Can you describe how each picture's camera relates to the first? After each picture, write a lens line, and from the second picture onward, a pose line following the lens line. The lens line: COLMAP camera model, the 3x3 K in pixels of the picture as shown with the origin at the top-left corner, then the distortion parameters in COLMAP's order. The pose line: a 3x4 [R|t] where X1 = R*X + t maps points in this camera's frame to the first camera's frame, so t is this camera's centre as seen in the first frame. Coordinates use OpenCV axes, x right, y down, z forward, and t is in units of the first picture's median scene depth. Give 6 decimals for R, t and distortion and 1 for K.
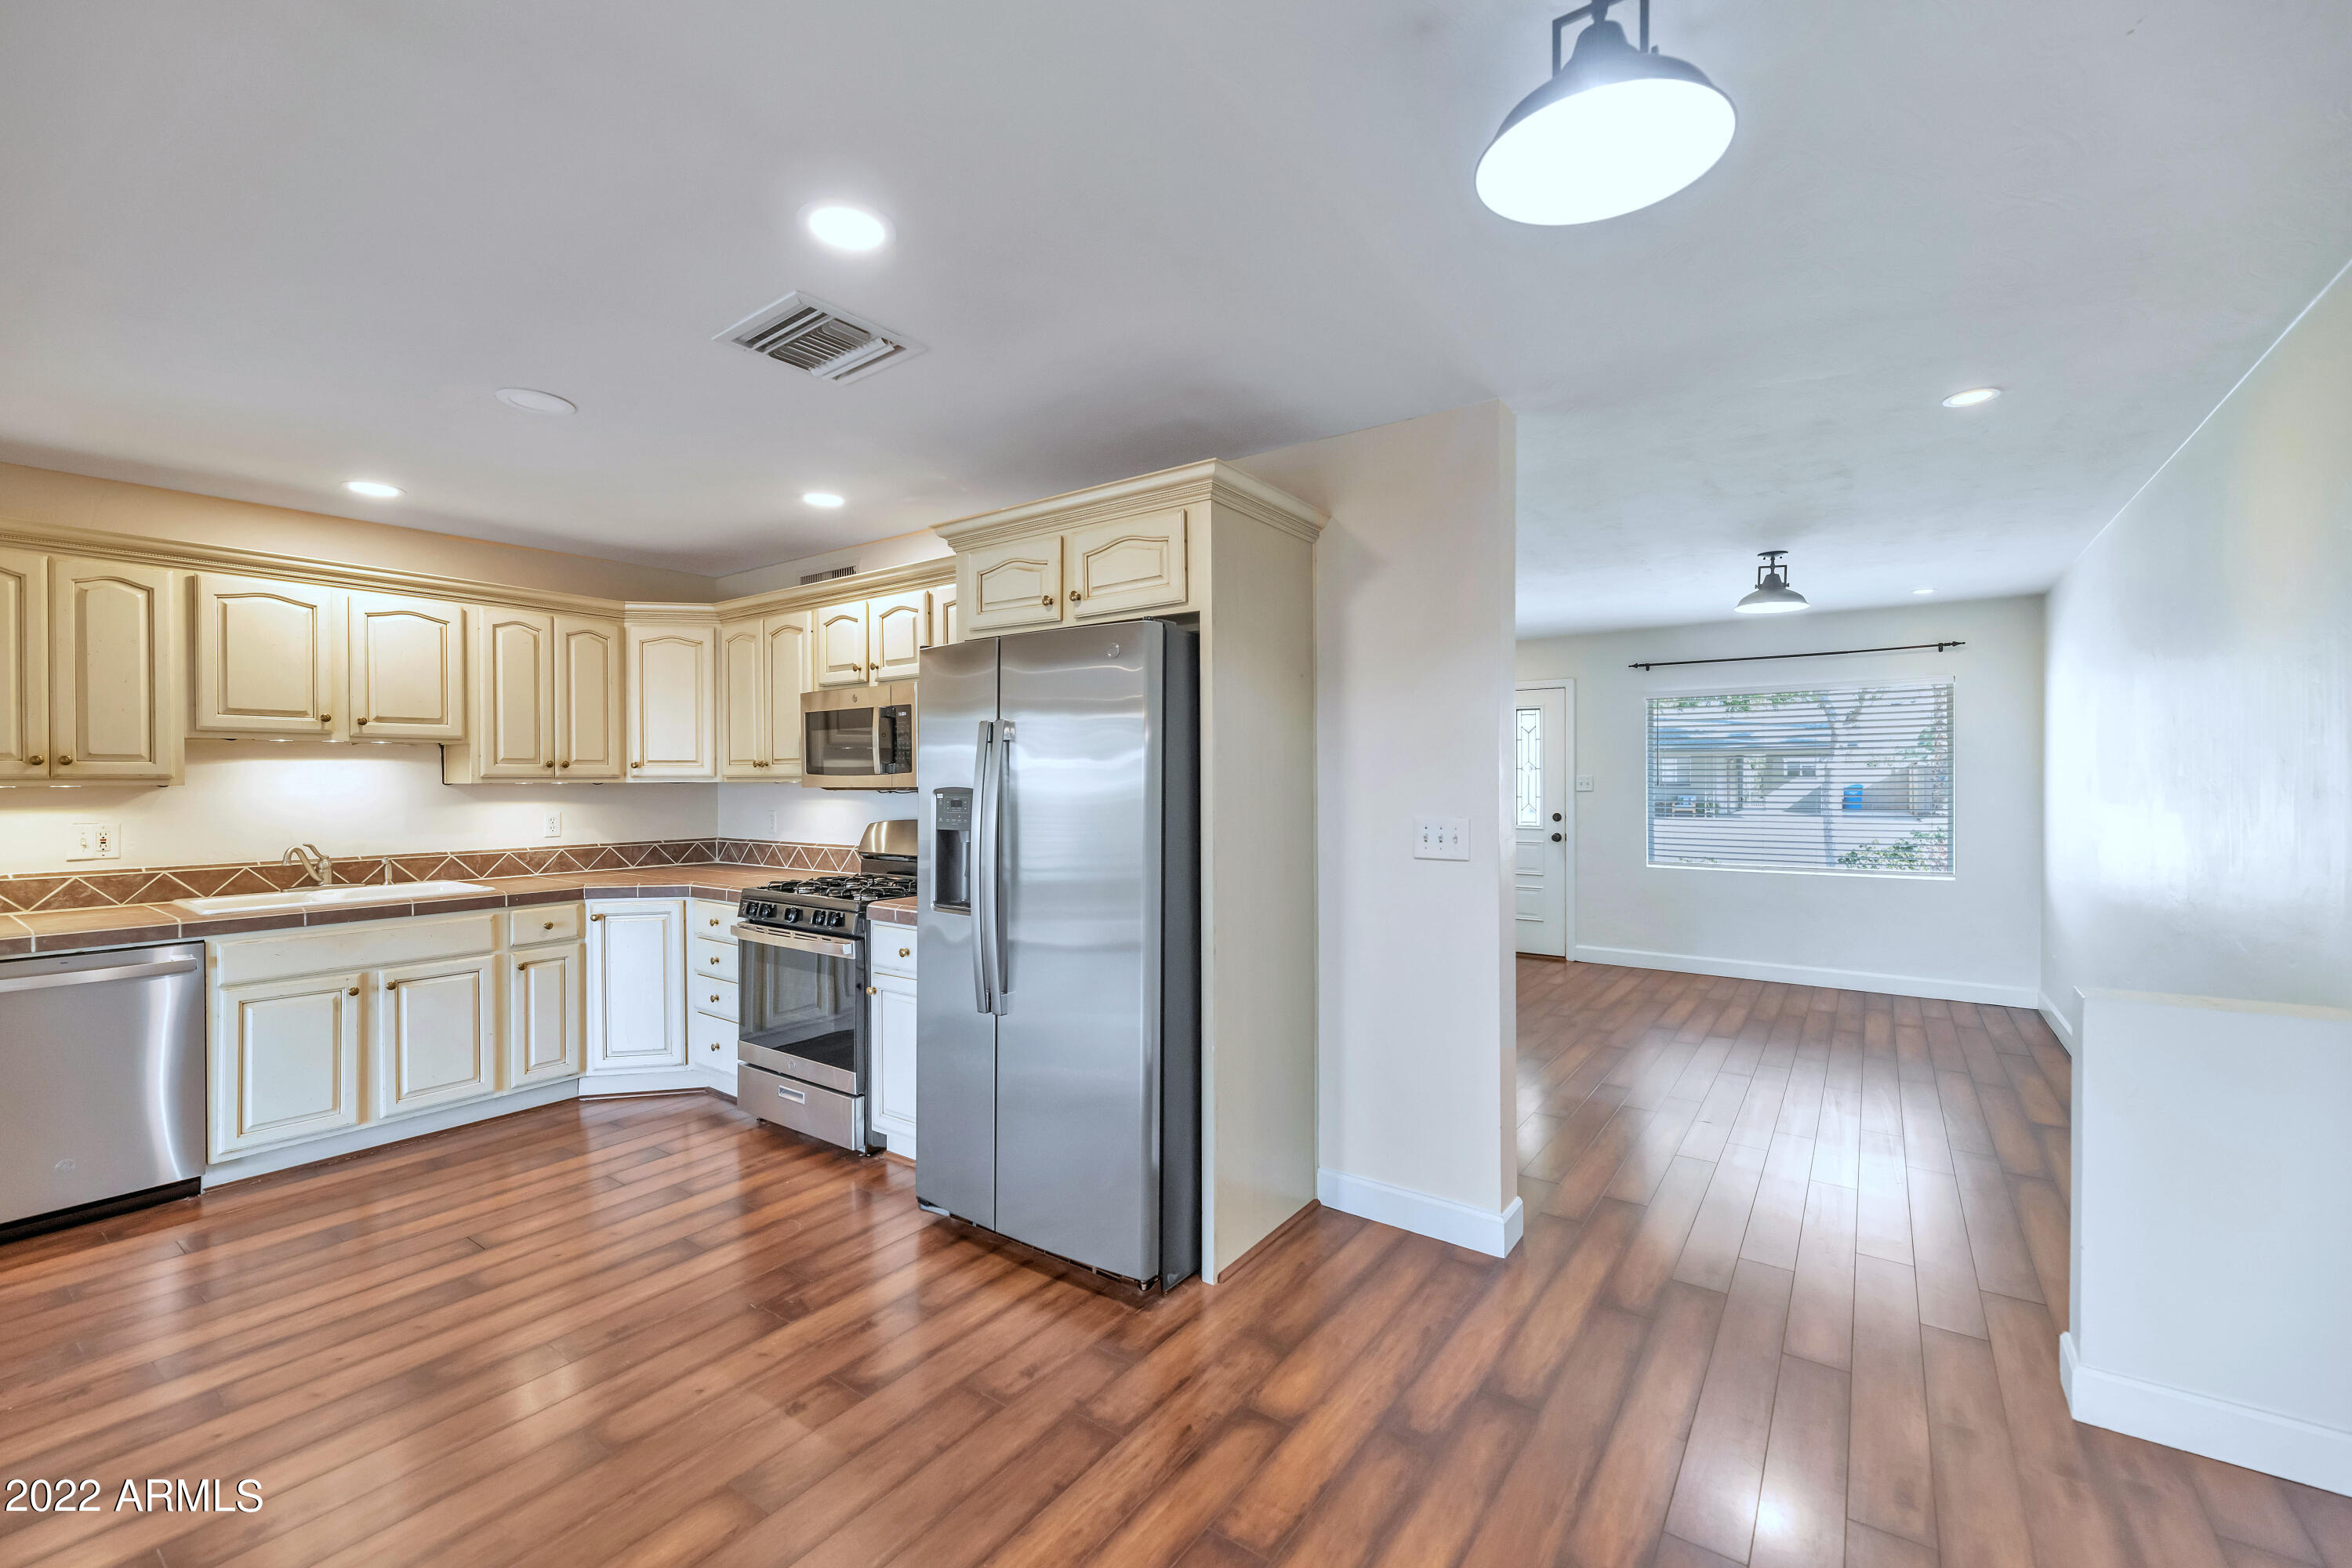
lens RADIAL K [[964.3, 0, 1176.0], [0, 964.3, 784.0], [0, 0, 1]] dist [0.001589, 0.000131]
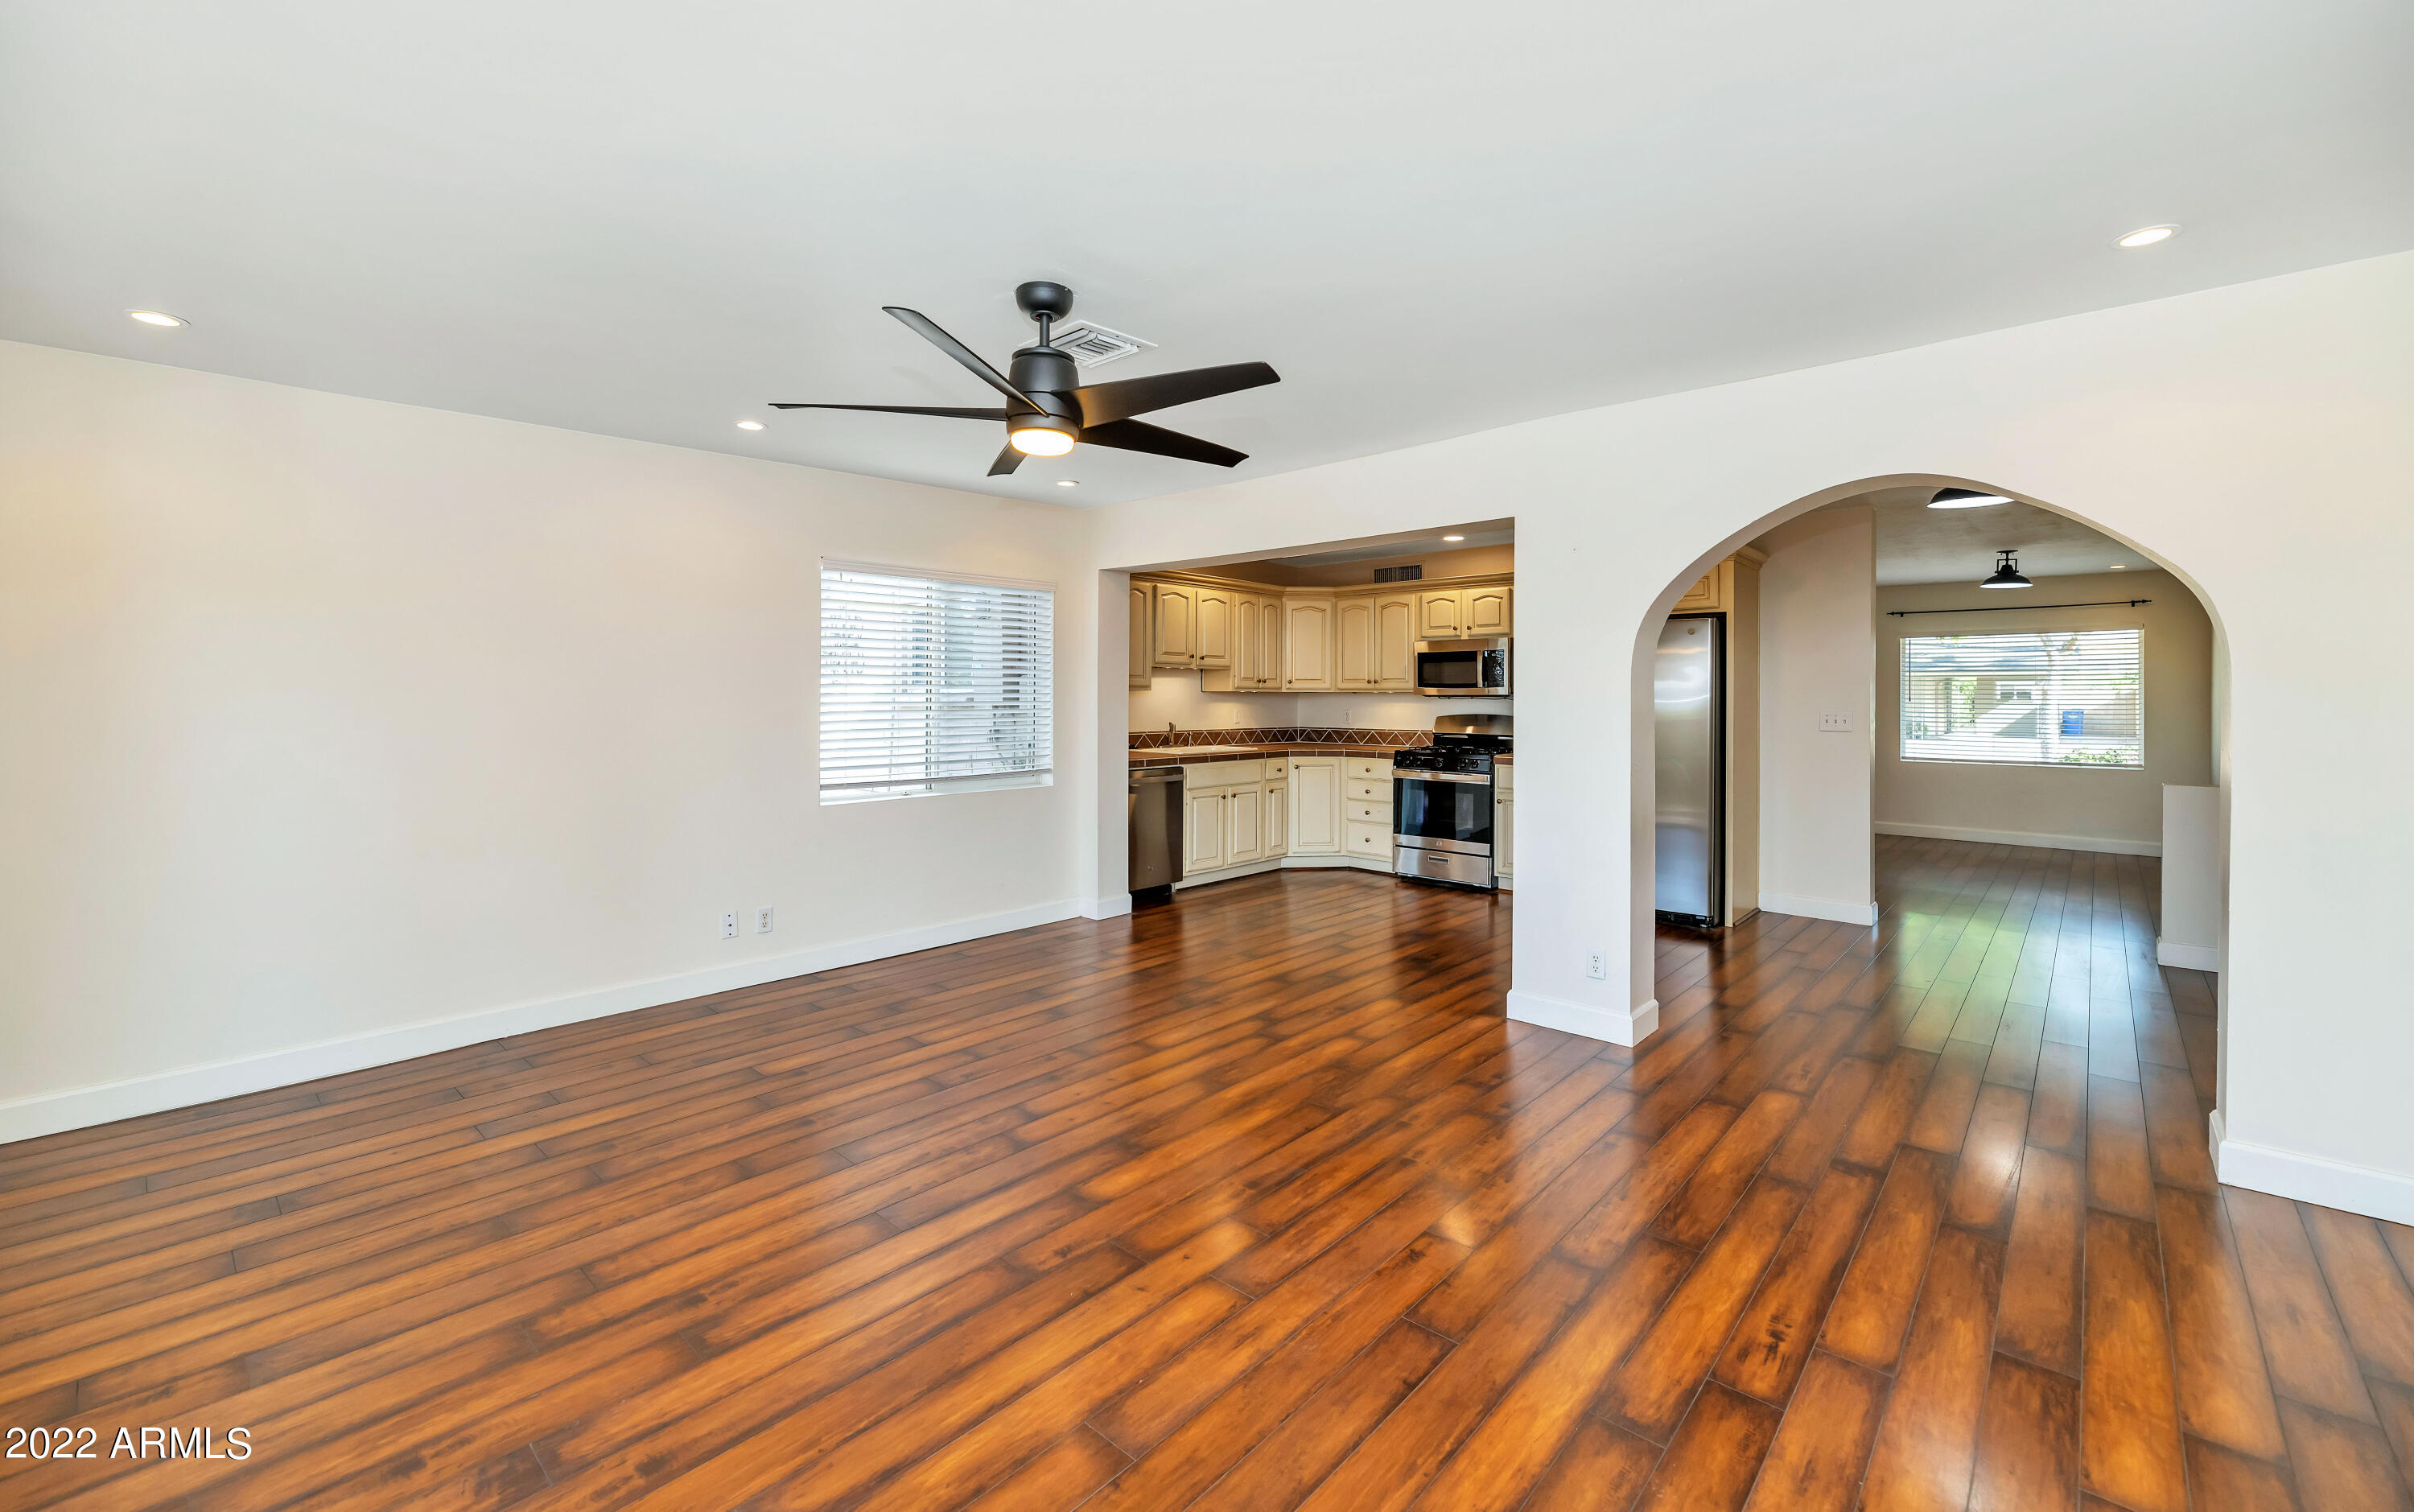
lens RADIAL K [[971.2, 0, 1214.6], [0, 971.2, 728.4], [0, 0, 1]] dist [-0.014254, -0.000076]
pose [[0.992967, 0.011217, -0.117857, -0.559688], [-0.008115, 0.999609, 0.026765, 0.020484], [0.118111, -0.025621, 0.992670, -0.839479]]
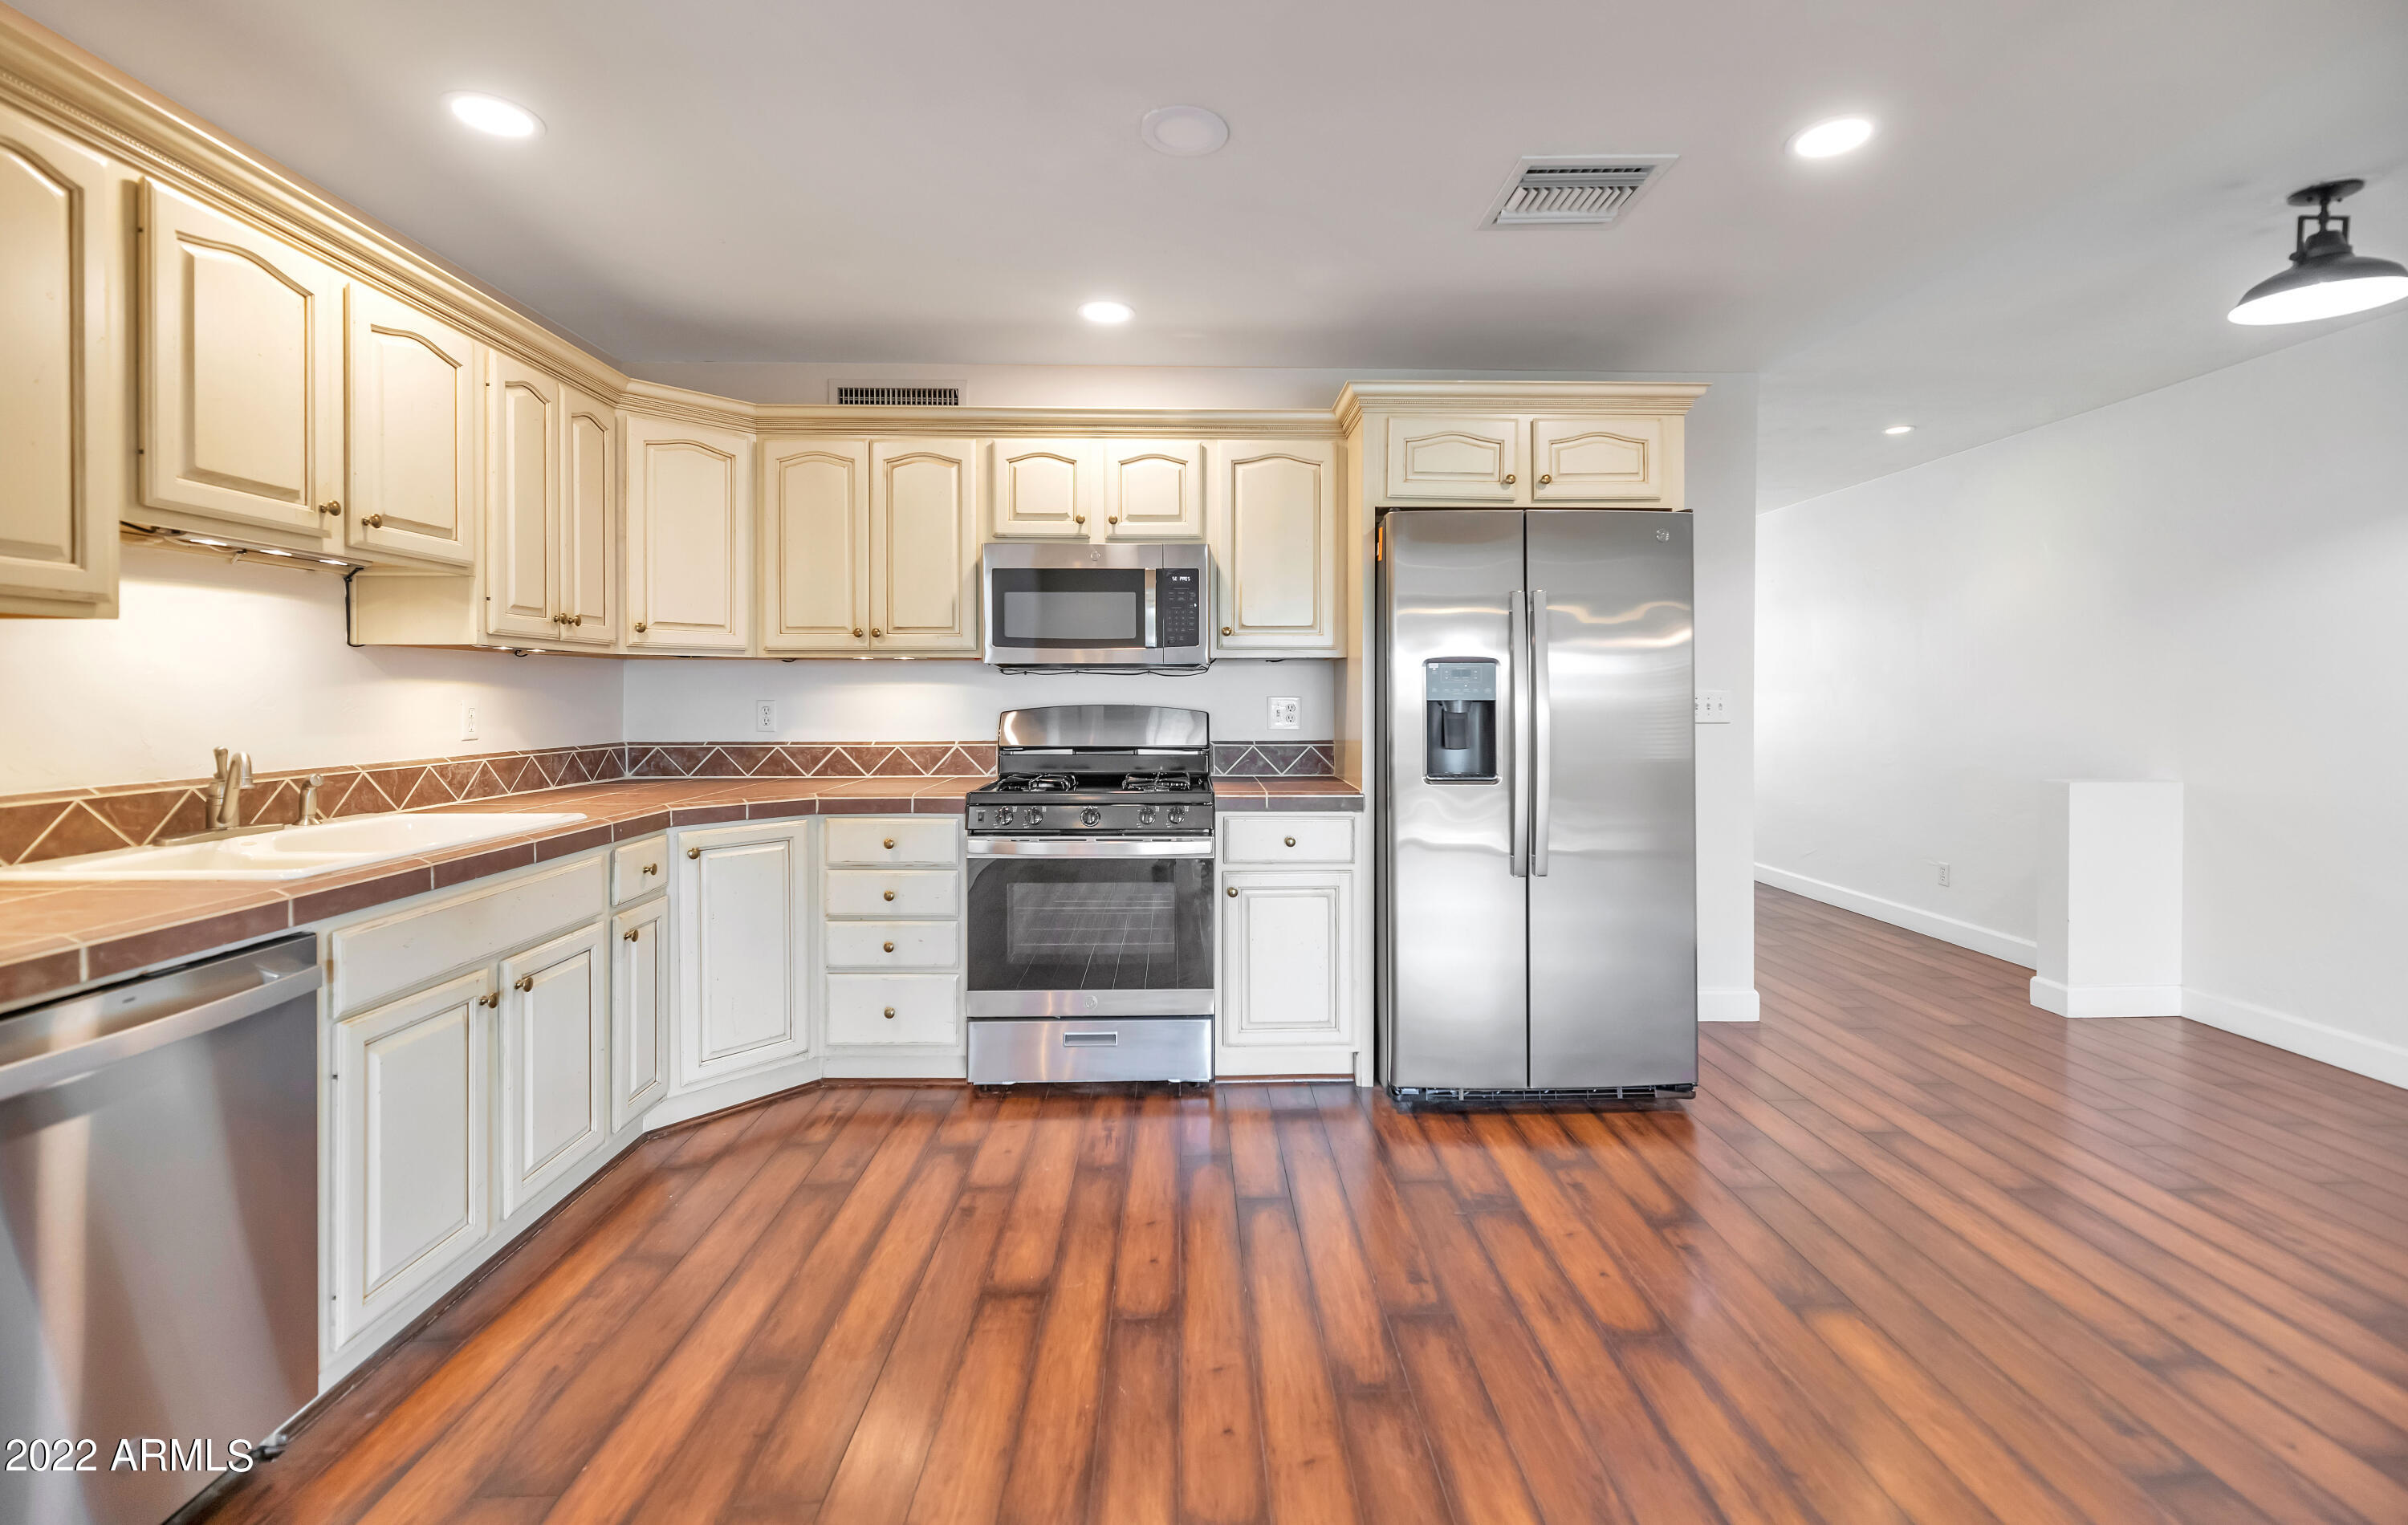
lens RADIAL K [[1006.9, 0, 1206.4], [0, 1006.9, 699.4], [0, 0, 1]] dist [-0.003795, 0.000017]
pose [[0.795152, 0.000782, 0.606410, -0.767187], [0.000806, 0.999997, -0.002347, 0.035842], [-0.606410, 0.002355, 0.795148, 0.246512]]
